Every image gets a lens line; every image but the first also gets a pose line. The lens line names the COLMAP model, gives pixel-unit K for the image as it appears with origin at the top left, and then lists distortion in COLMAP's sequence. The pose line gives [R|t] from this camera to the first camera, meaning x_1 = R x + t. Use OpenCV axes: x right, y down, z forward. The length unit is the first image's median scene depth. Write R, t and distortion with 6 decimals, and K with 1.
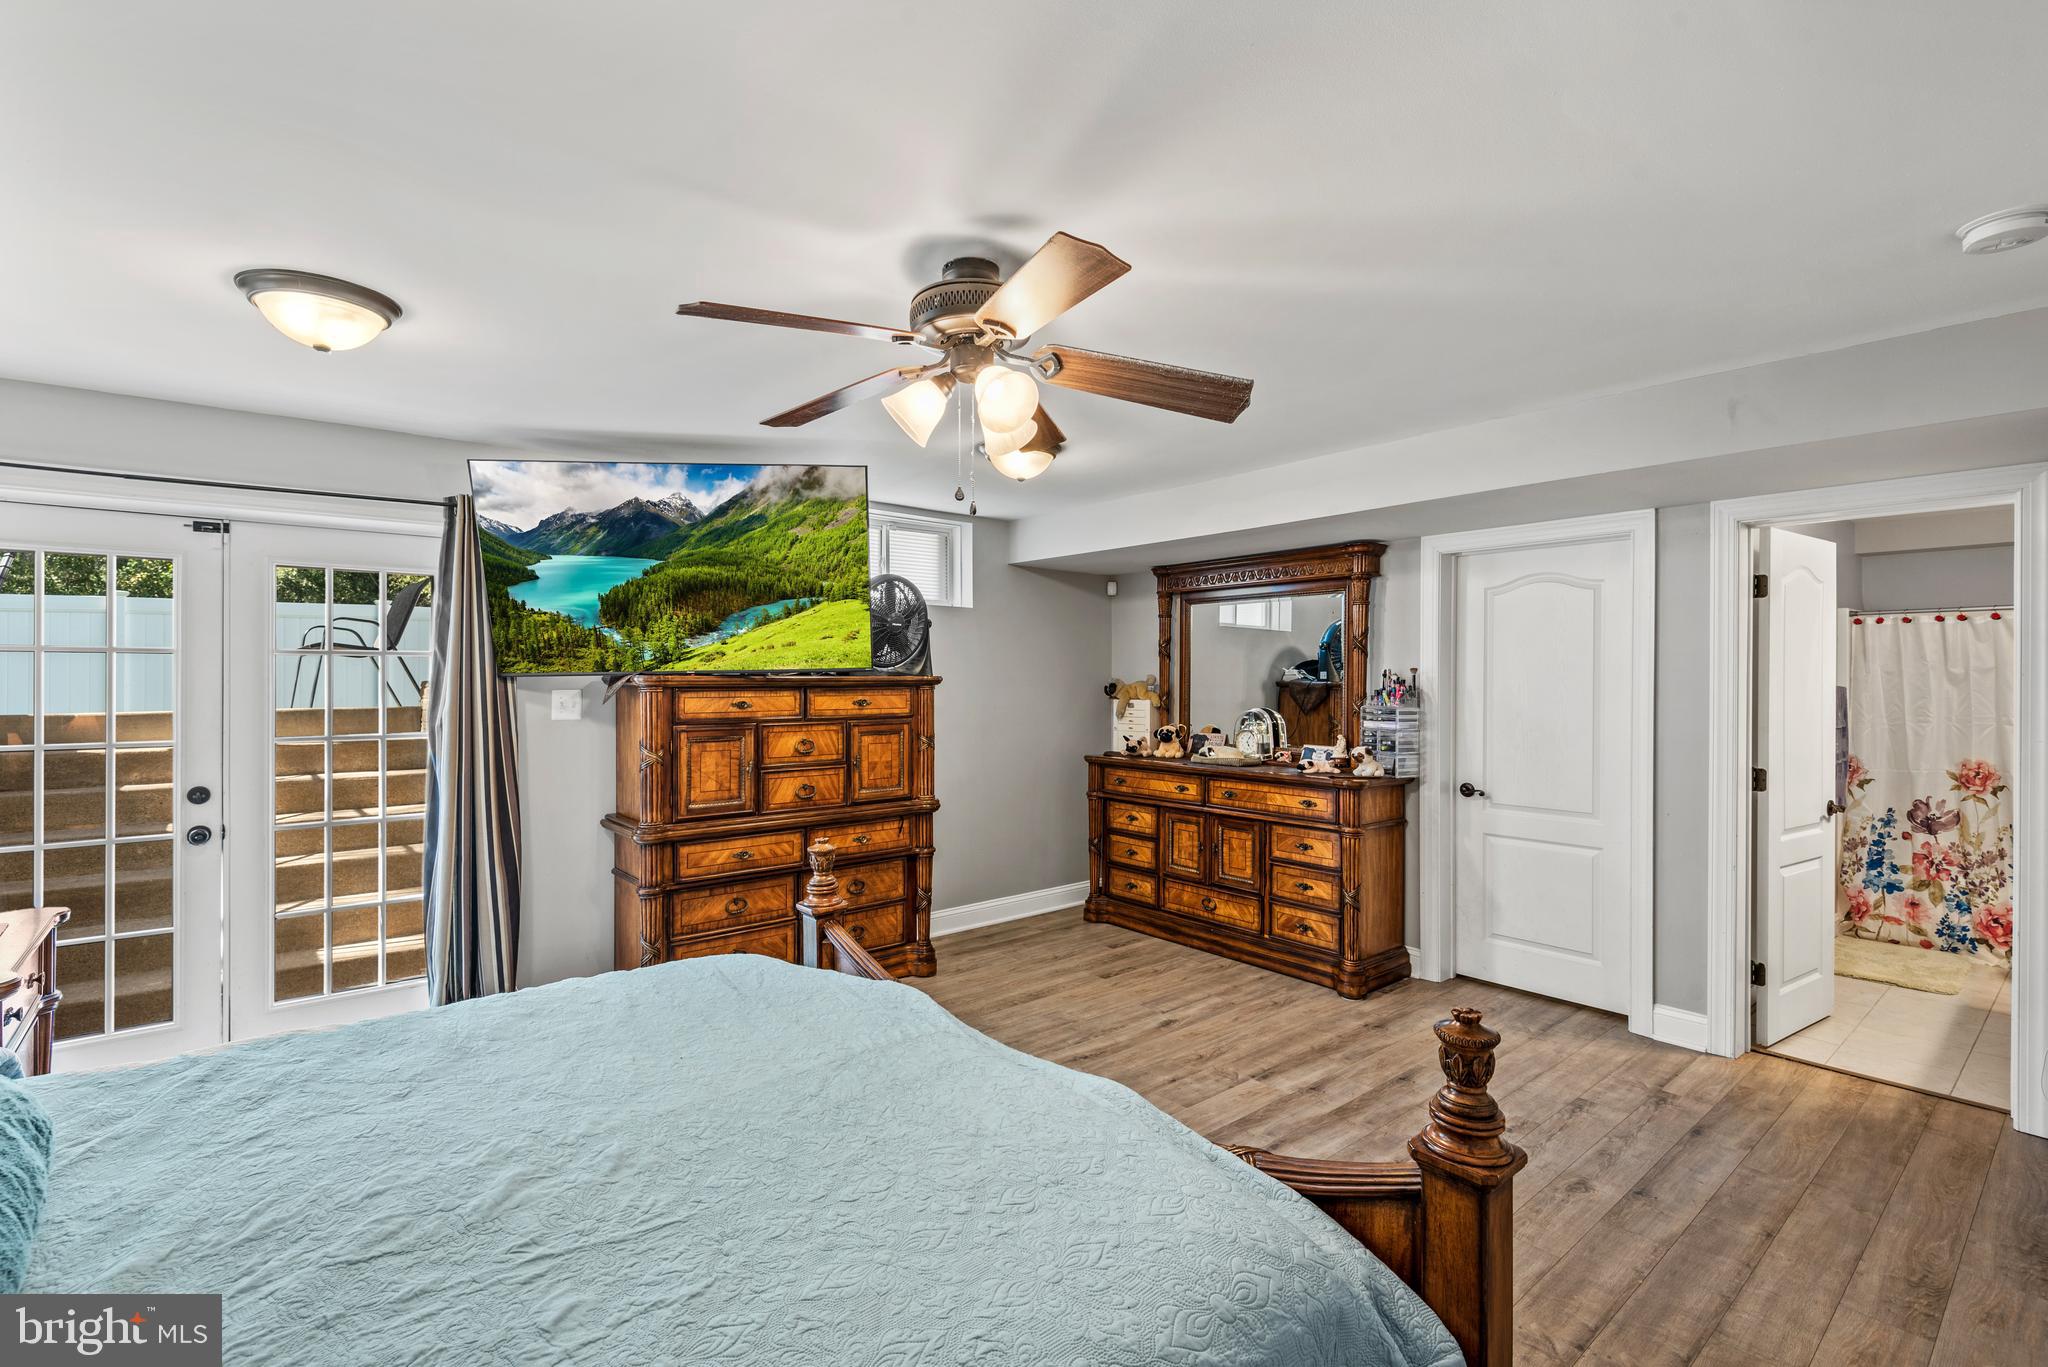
lens RADIAL K [[923.8, 0, 1026.0], [0, 923.8, 672.3], [0, 0, 1]] dist [0.022812, -0.011144]
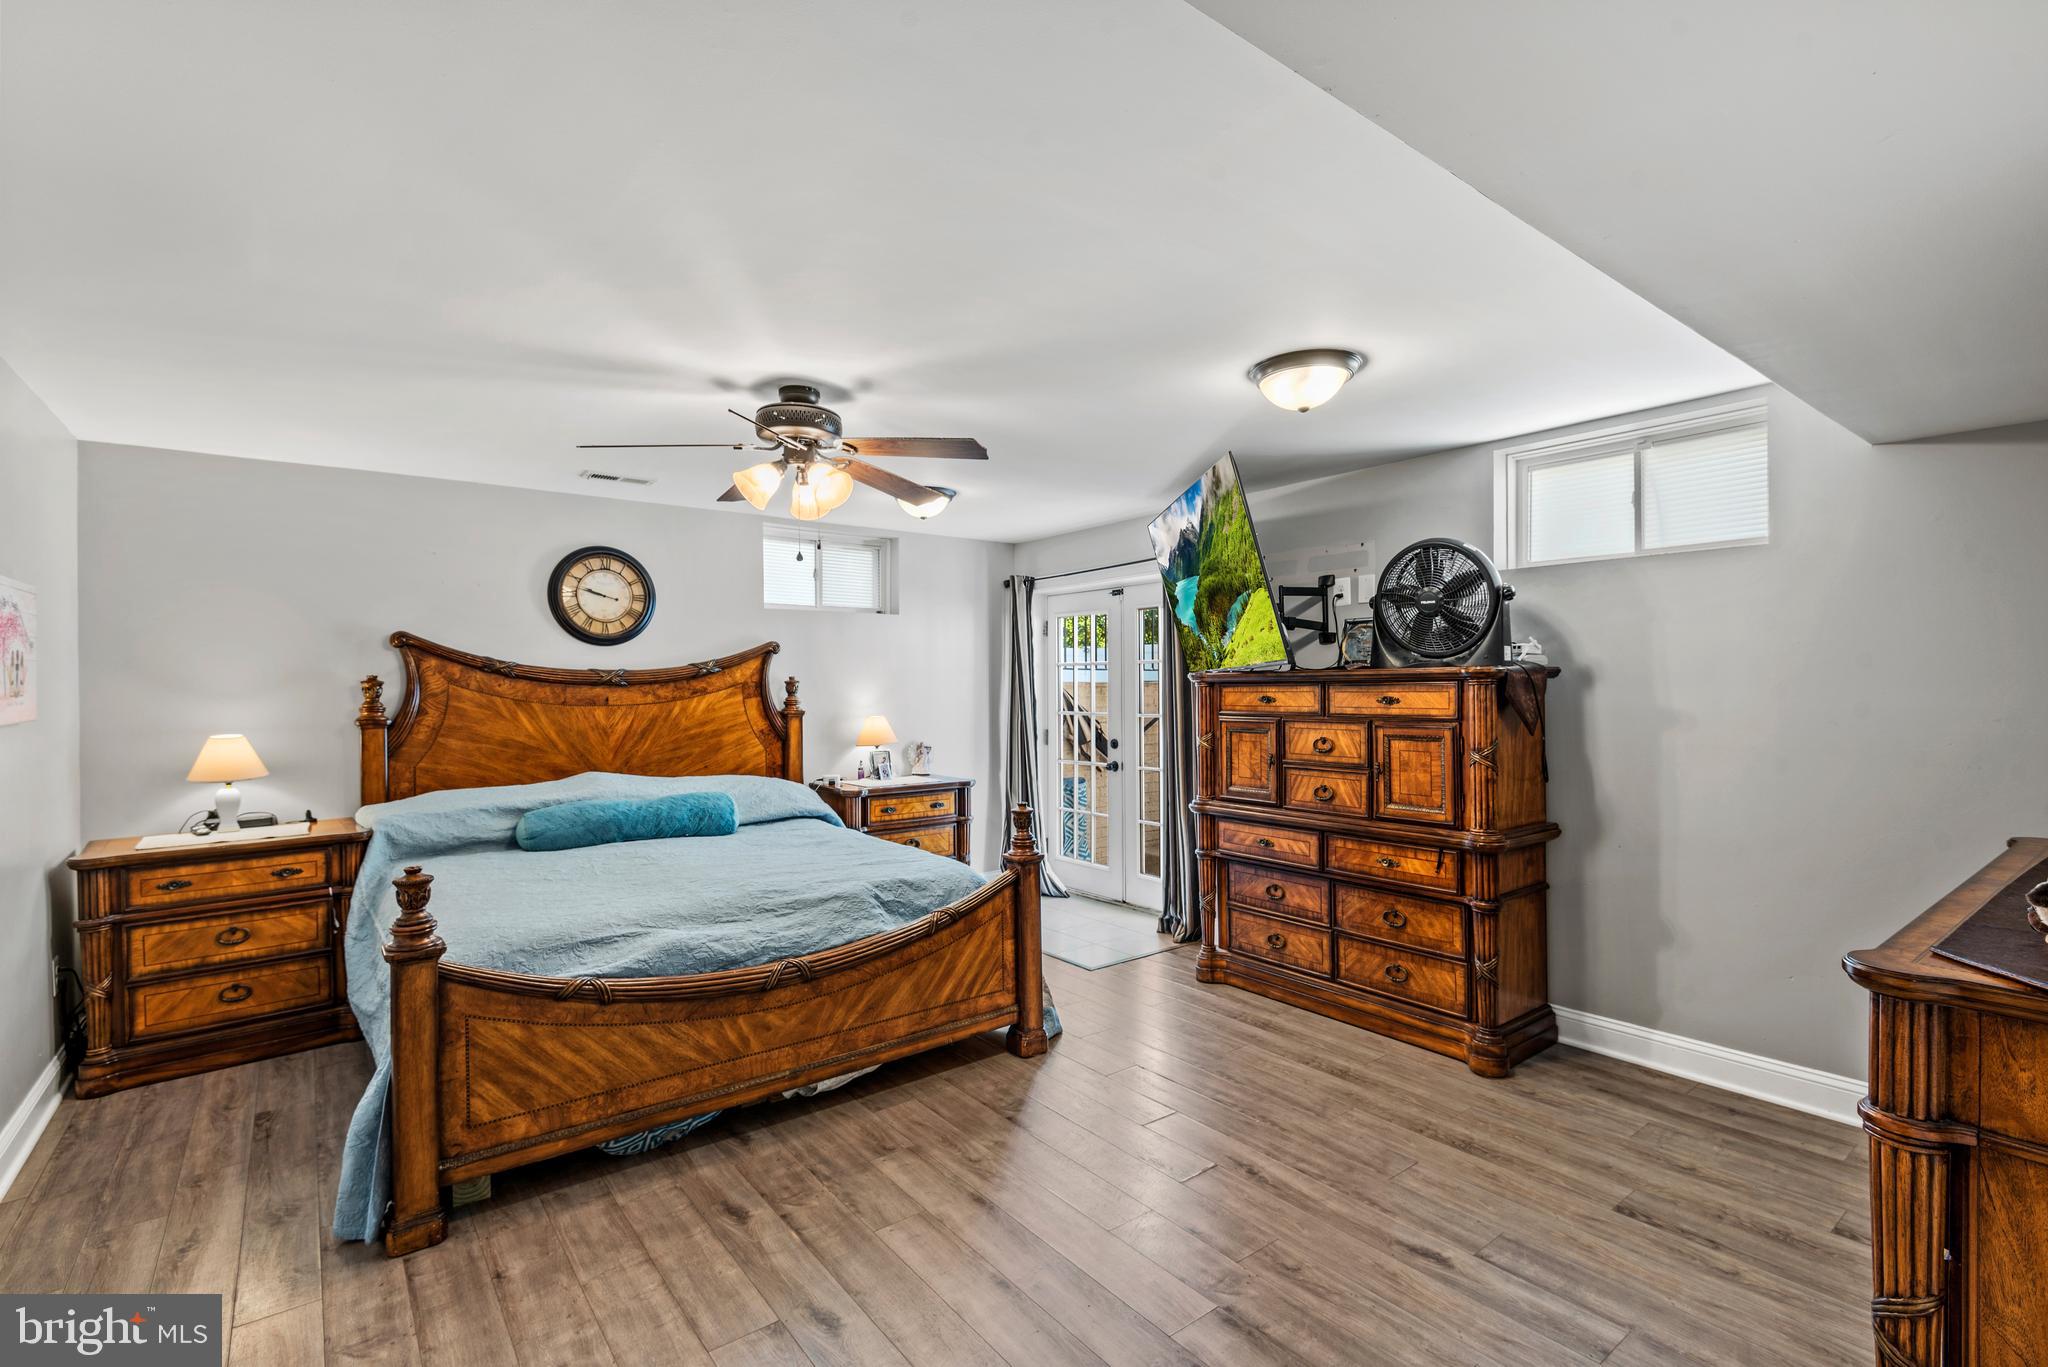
lens RADIAL K [[923.8, 0, 1013.2], [0, 923.8, 678.4], [0, 0, 1]] dist [0.022812, -0.011144]
pose [[-0.046615, -0.009655, -0.998866, 0.712578], [0.010954, 0.999888, -0.010176, 0.018634], [0.998853, -0.011416, -0.046504, 0.729186]]
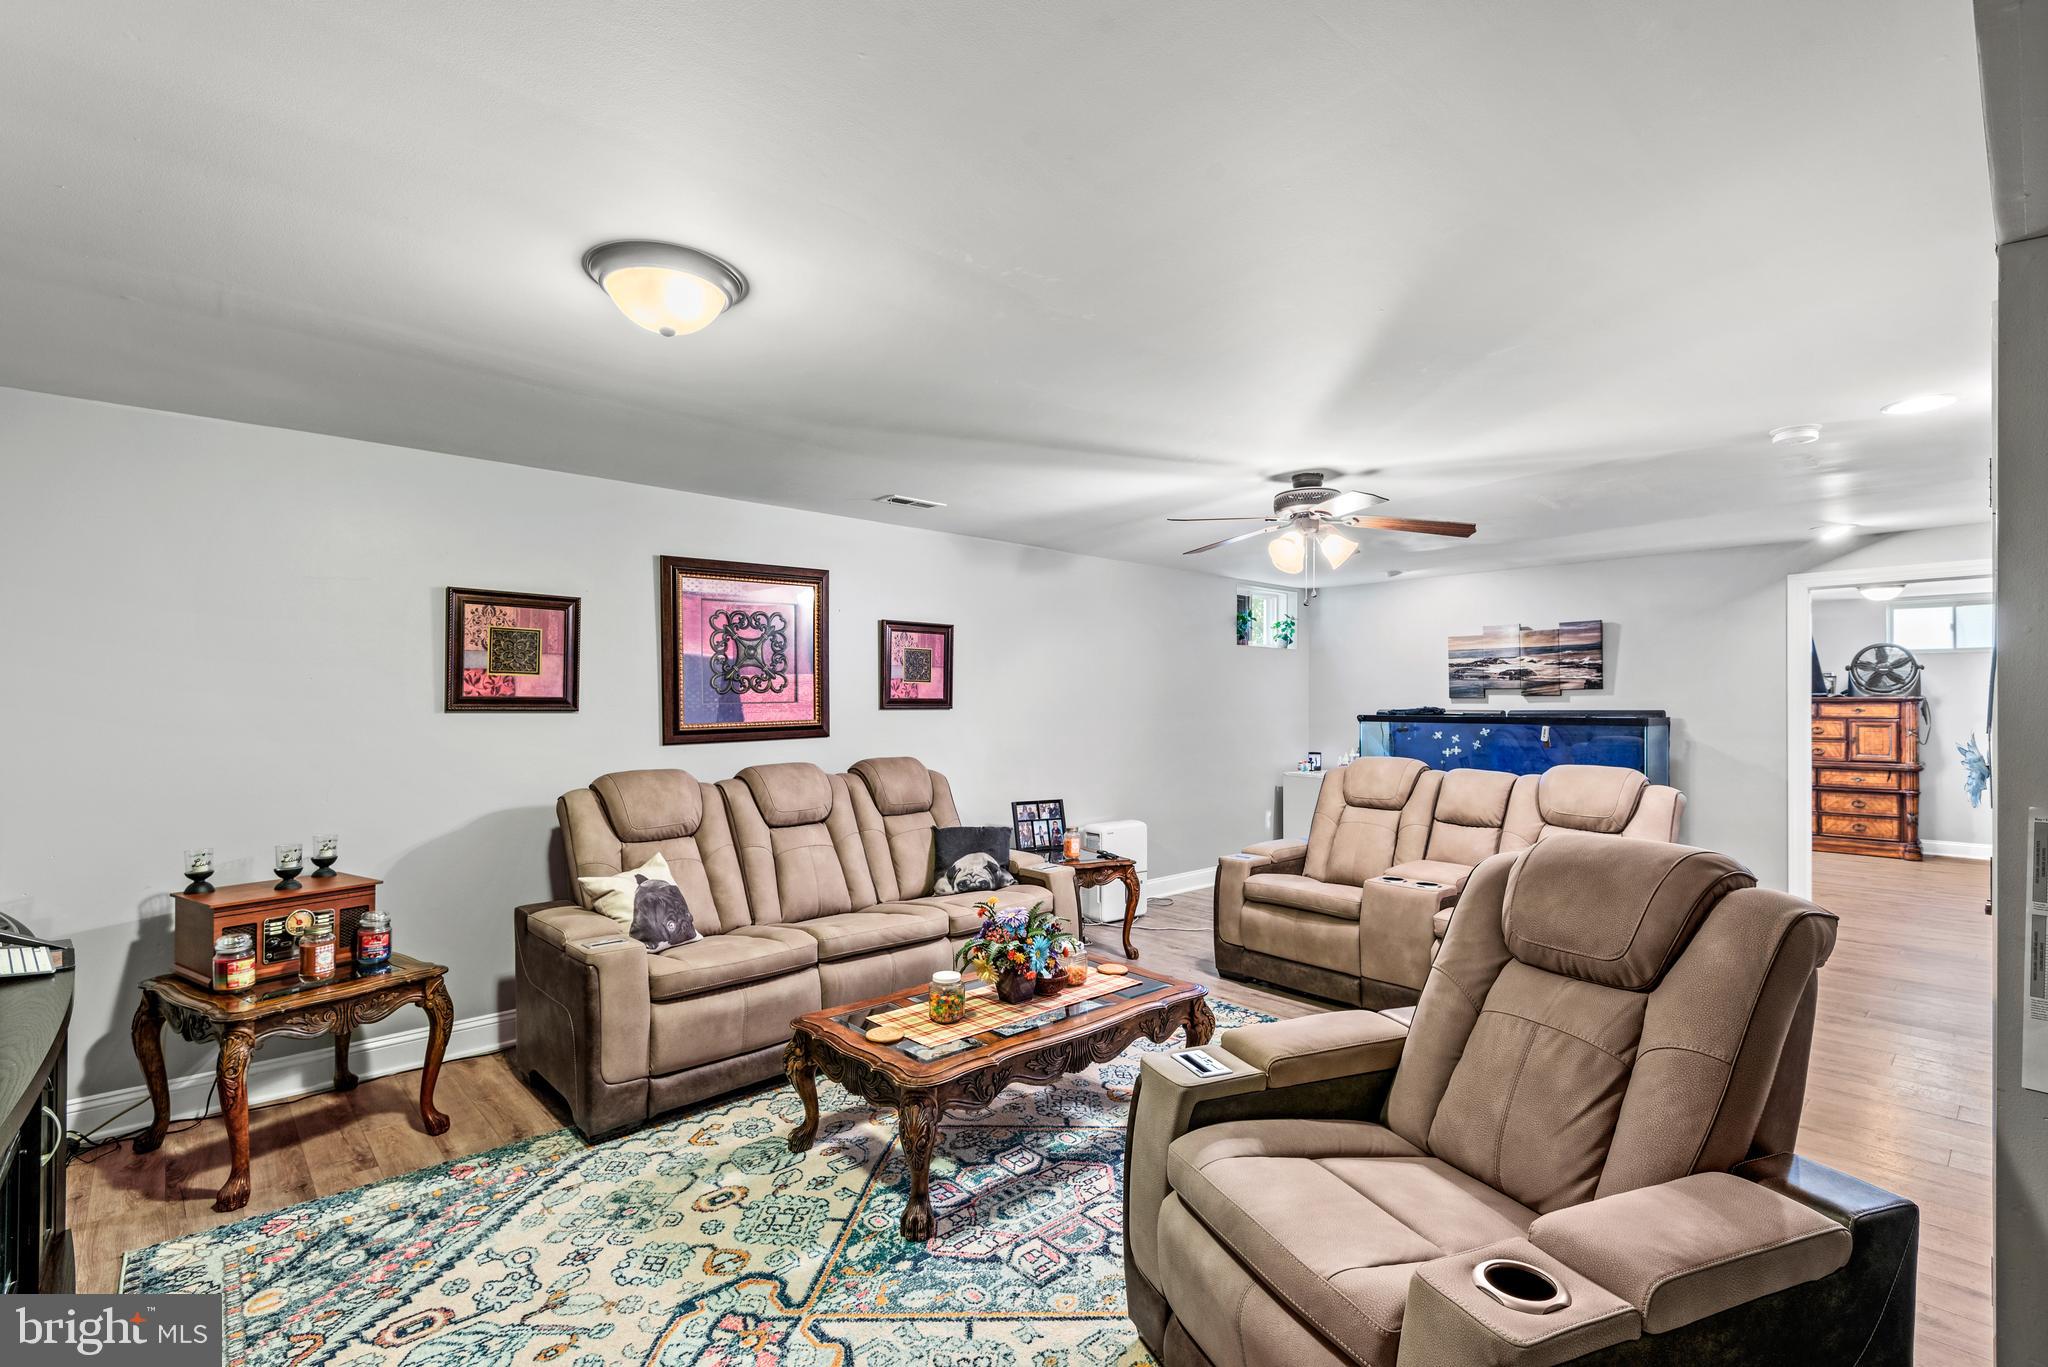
lens RADIAL K [[923.8, 0, 1011.9], [0, 923.8, 698.7], [0, 0, 1]] dist [0.022812, -0.011144]
pose [[0.040385, -0.004796, -0.999173, 1.815350], [0.006981, 0.999965, -0.004517, 0.005055], [0.999160, -0.006793, 0.040417, -0.920326]]
